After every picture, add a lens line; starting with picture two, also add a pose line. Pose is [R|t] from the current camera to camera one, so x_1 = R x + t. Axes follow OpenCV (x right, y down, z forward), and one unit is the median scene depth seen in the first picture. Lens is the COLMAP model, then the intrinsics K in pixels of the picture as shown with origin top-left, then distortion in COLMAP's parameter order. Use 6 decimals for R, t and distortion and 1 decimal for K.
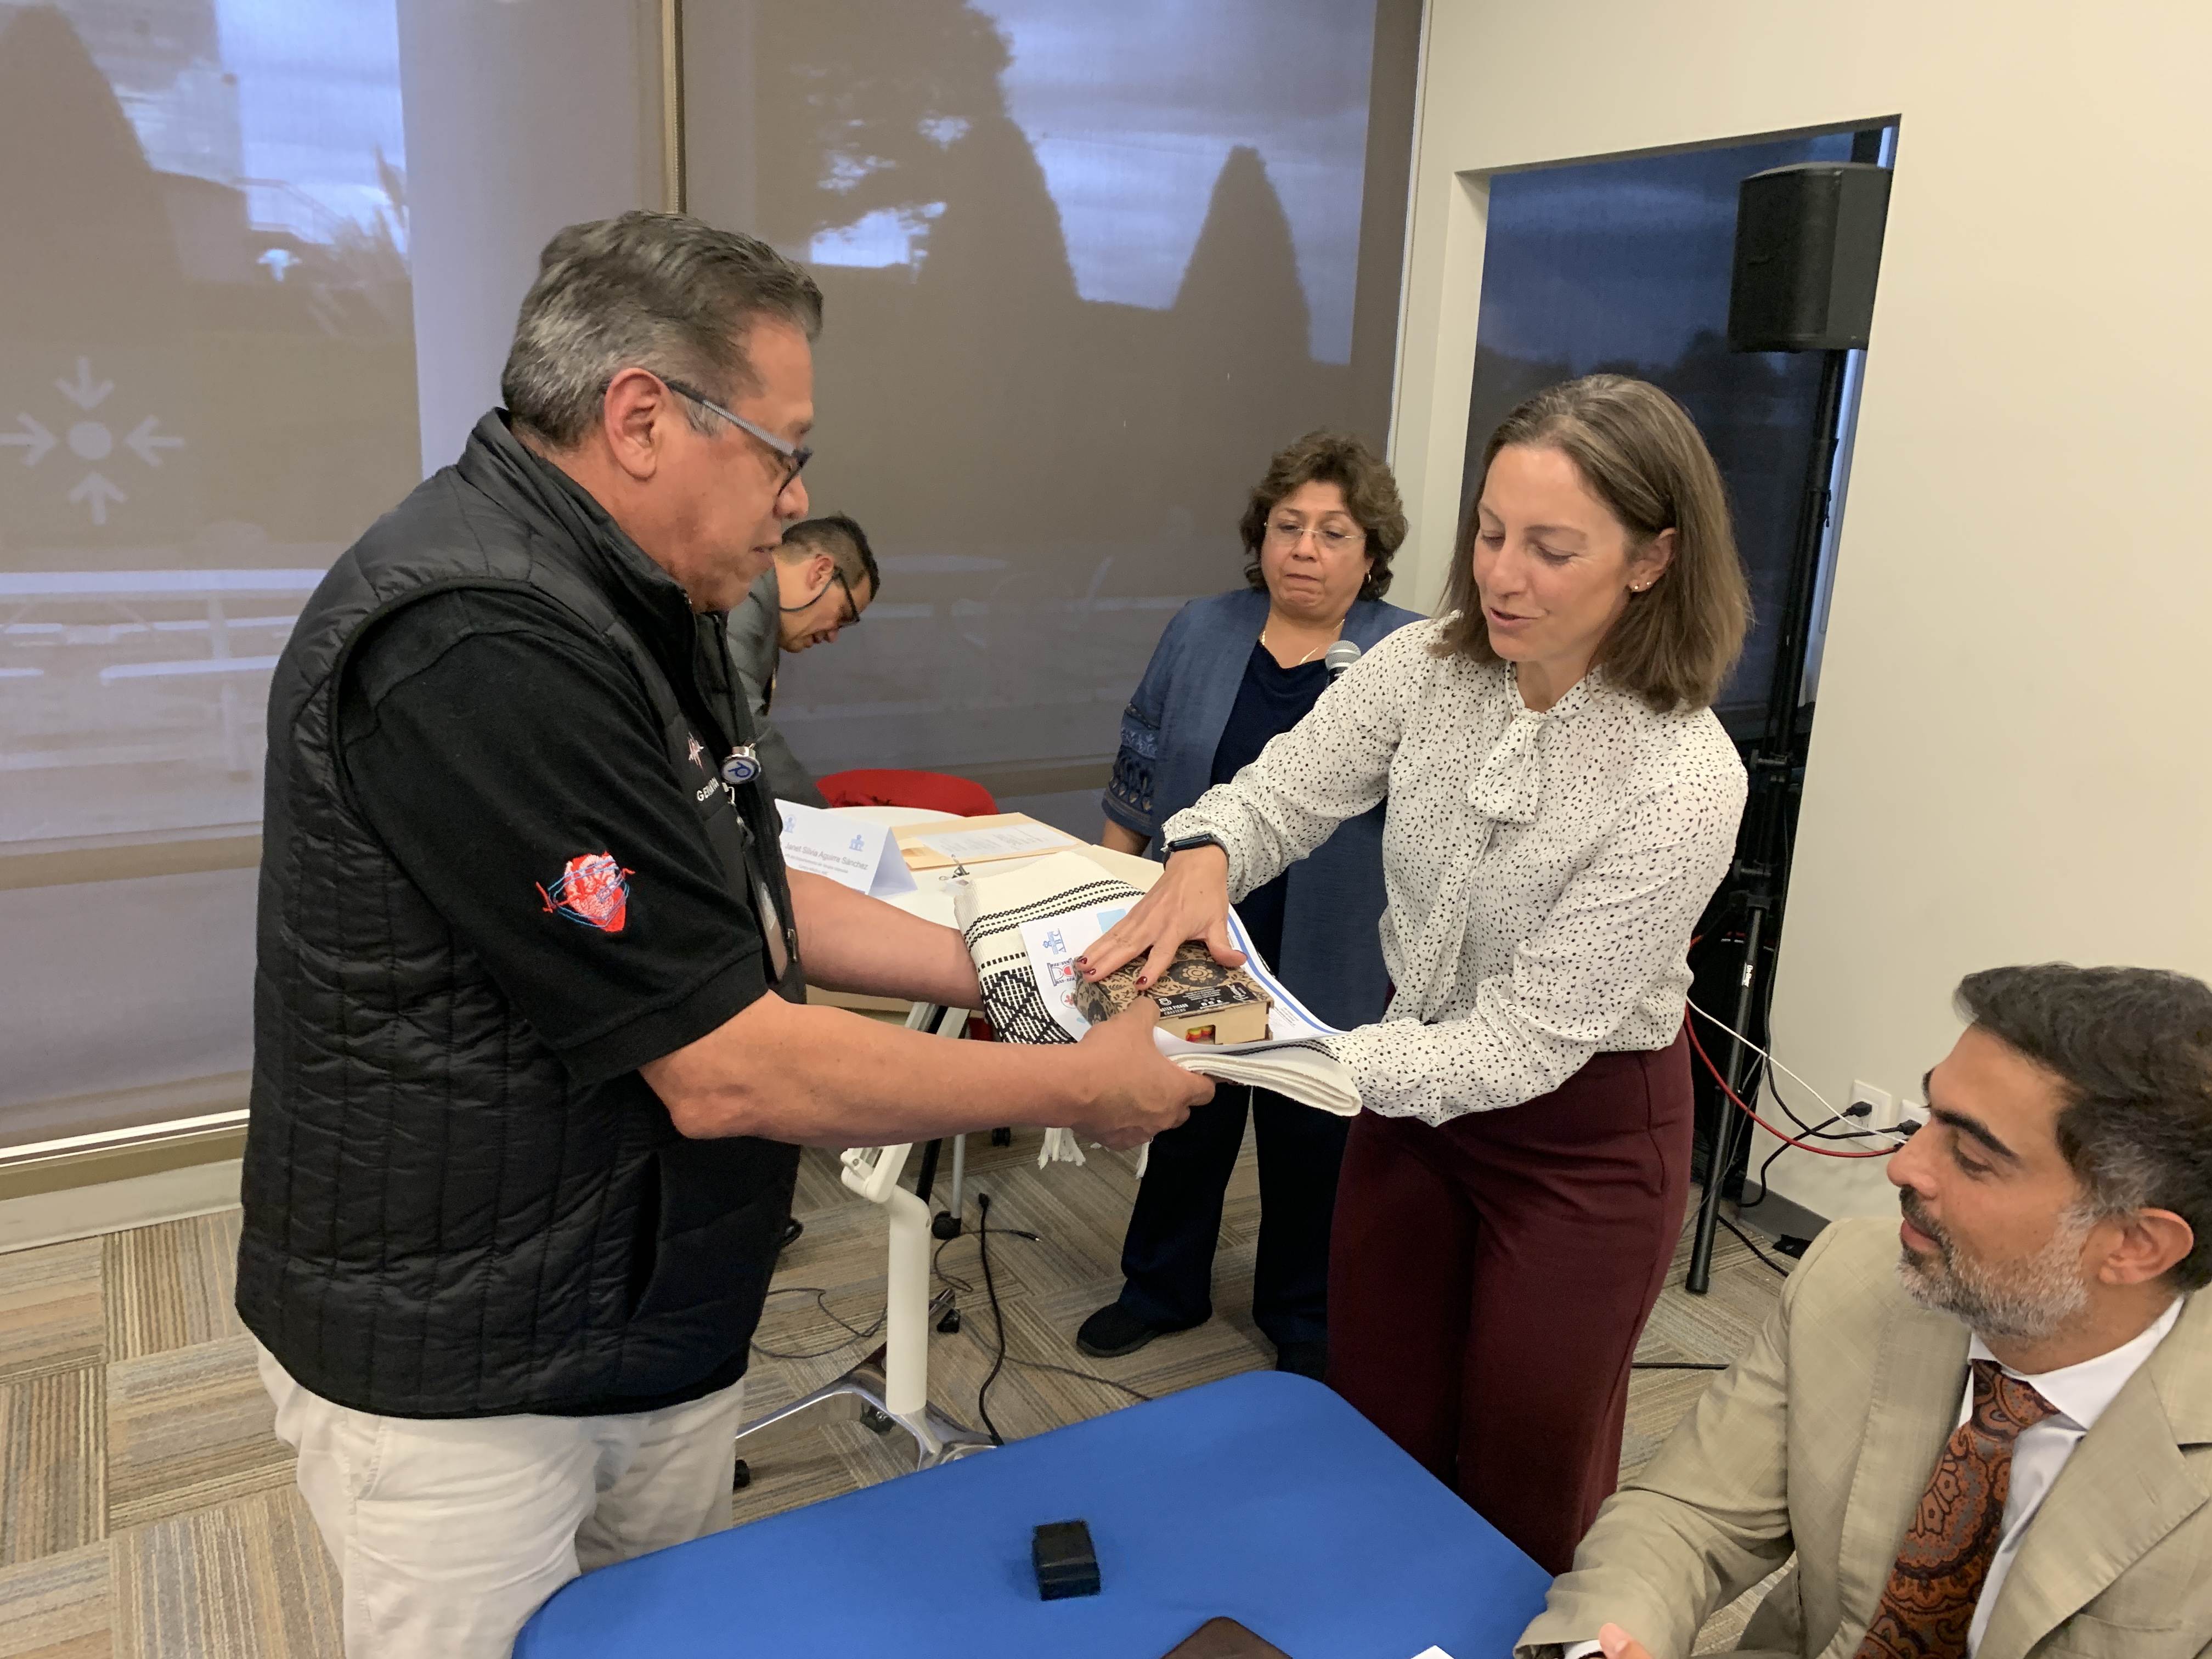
lens RADIAL K [[1724.3, 0, 1054.9], [0, 1724.3, 828.8], [0, 0, 1]] dist [0.023405, -0.019203]
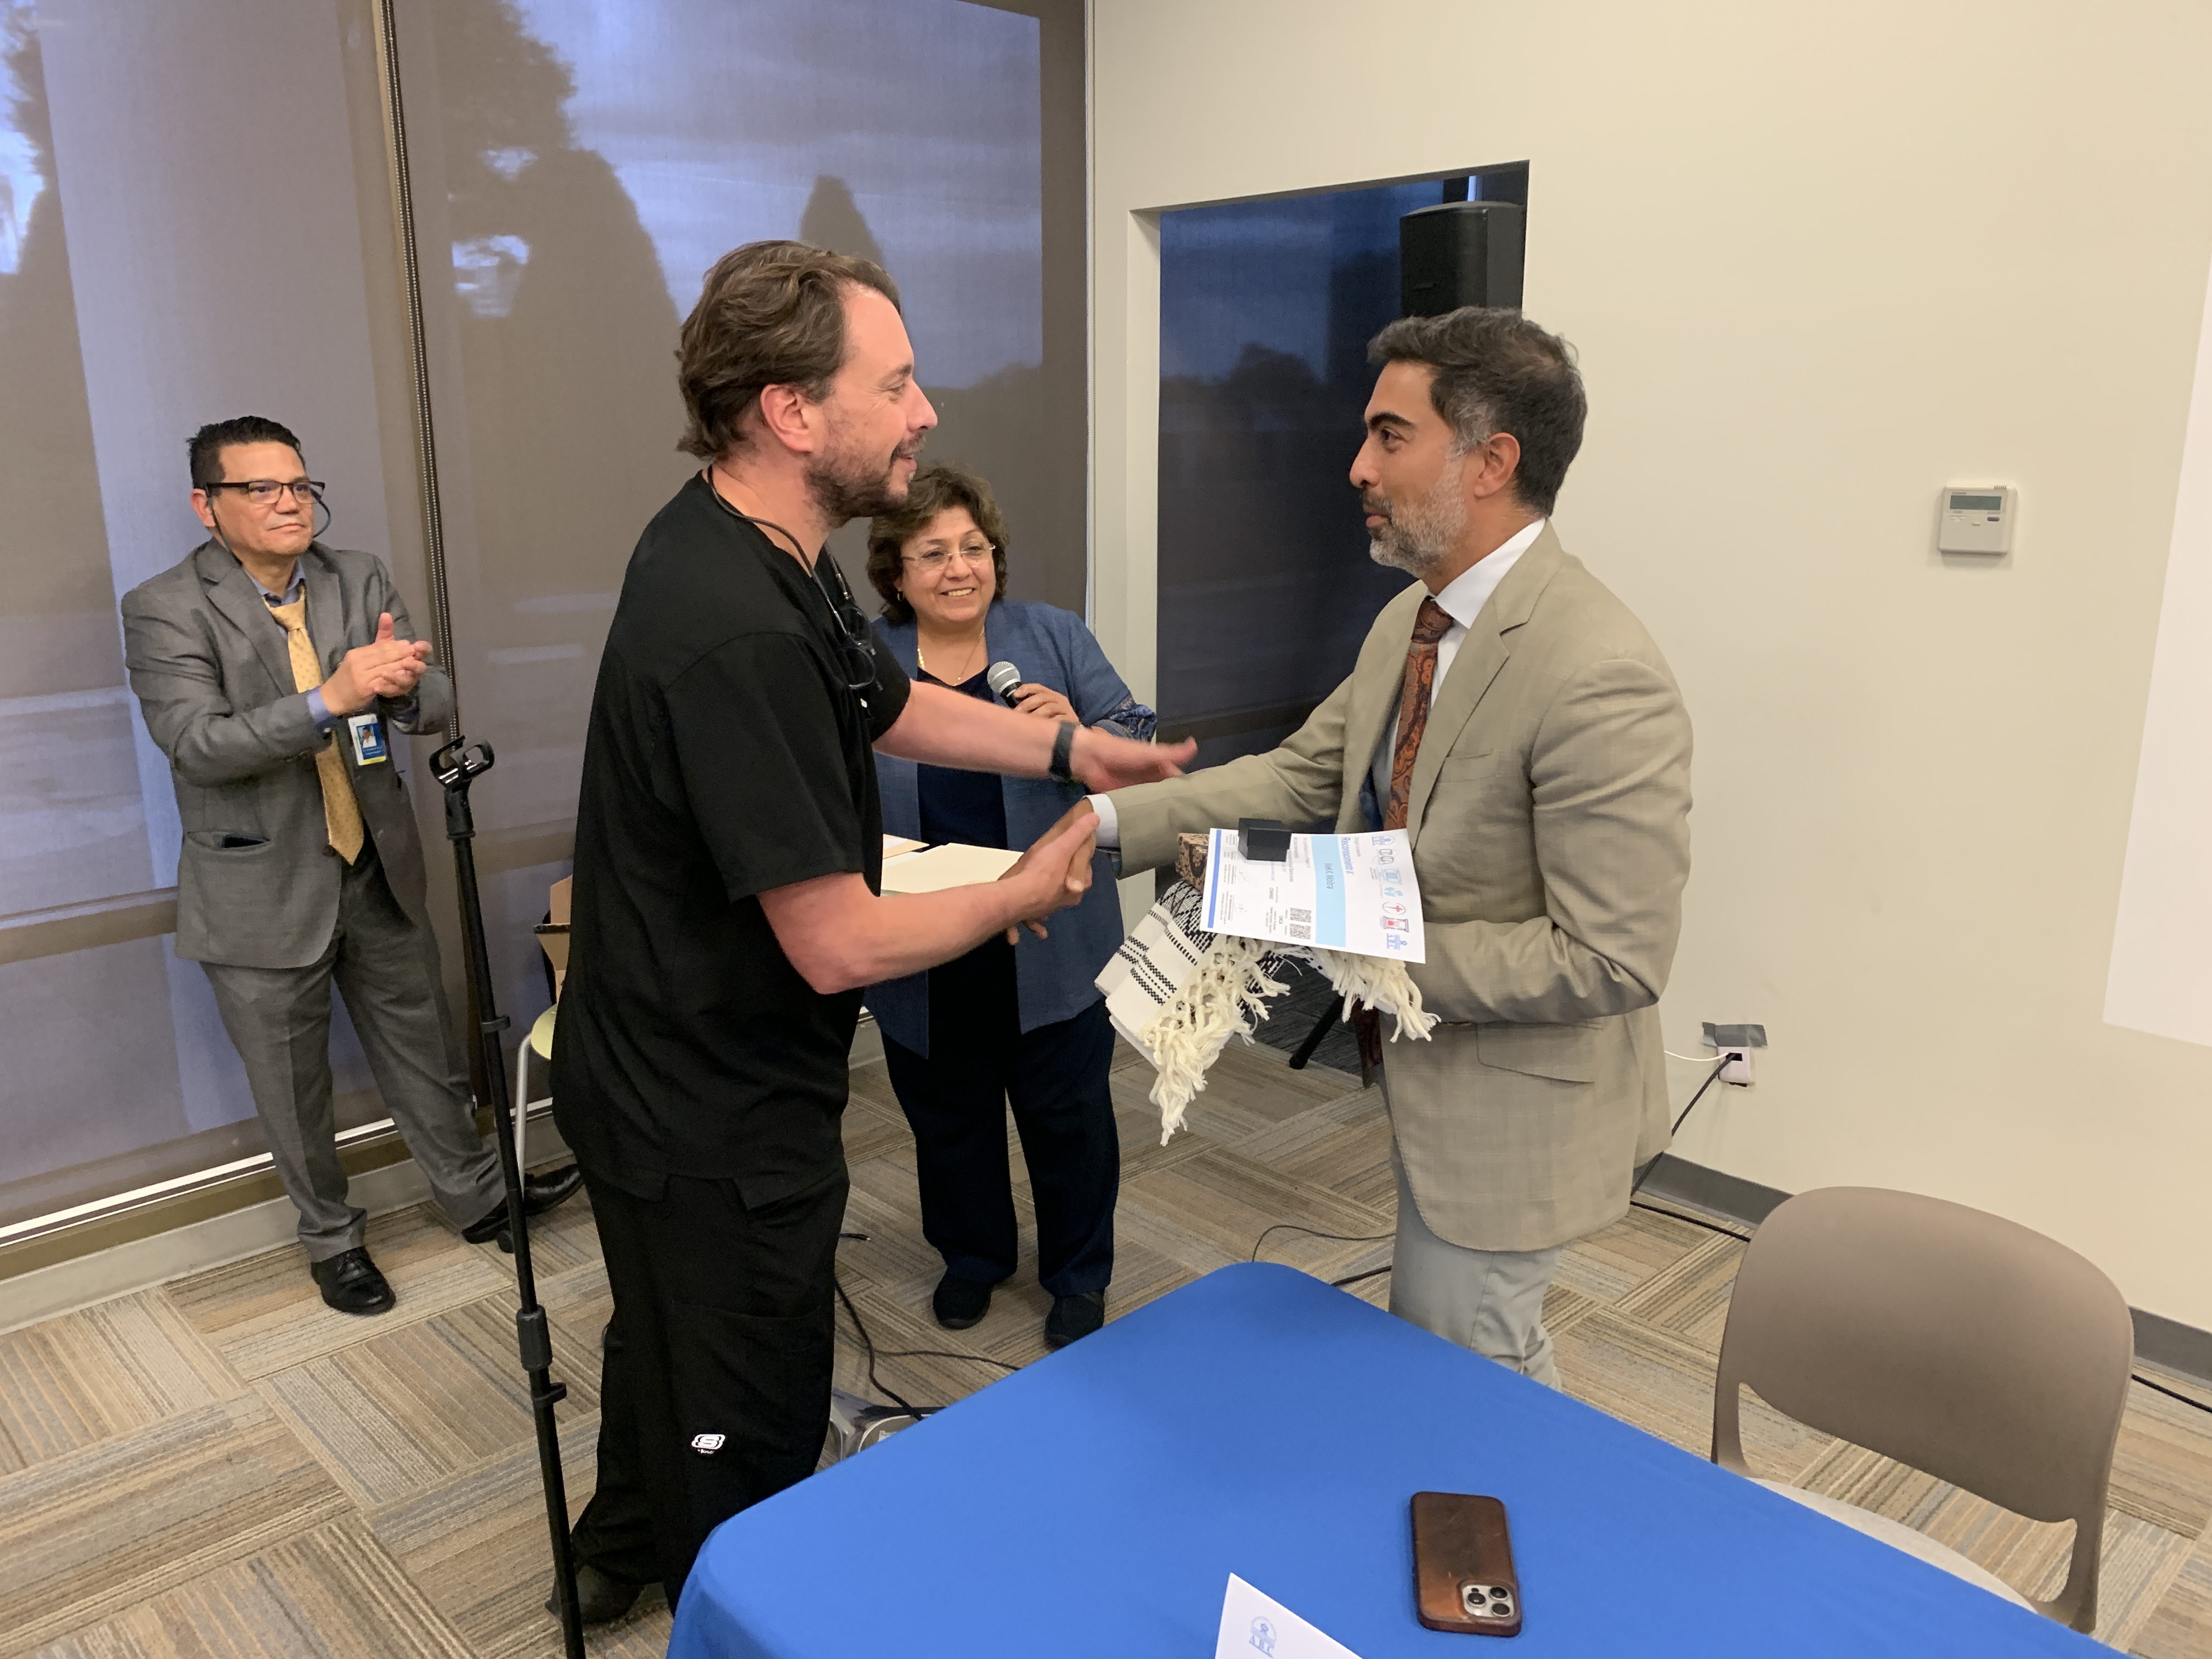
lens RADIAL K [[1724.3, 0, 1101.1], [0, 1724.3, 824.9], [0, 0, 1]] dist [0.023405, -0.019203]
pose [[0.965143, -0.092033, 0.245009, -0.099514], [0.096308, 0.995336, -0.005498, 0.010423], [-0.243360, 0.028903, 0.969505, -0.041149]]
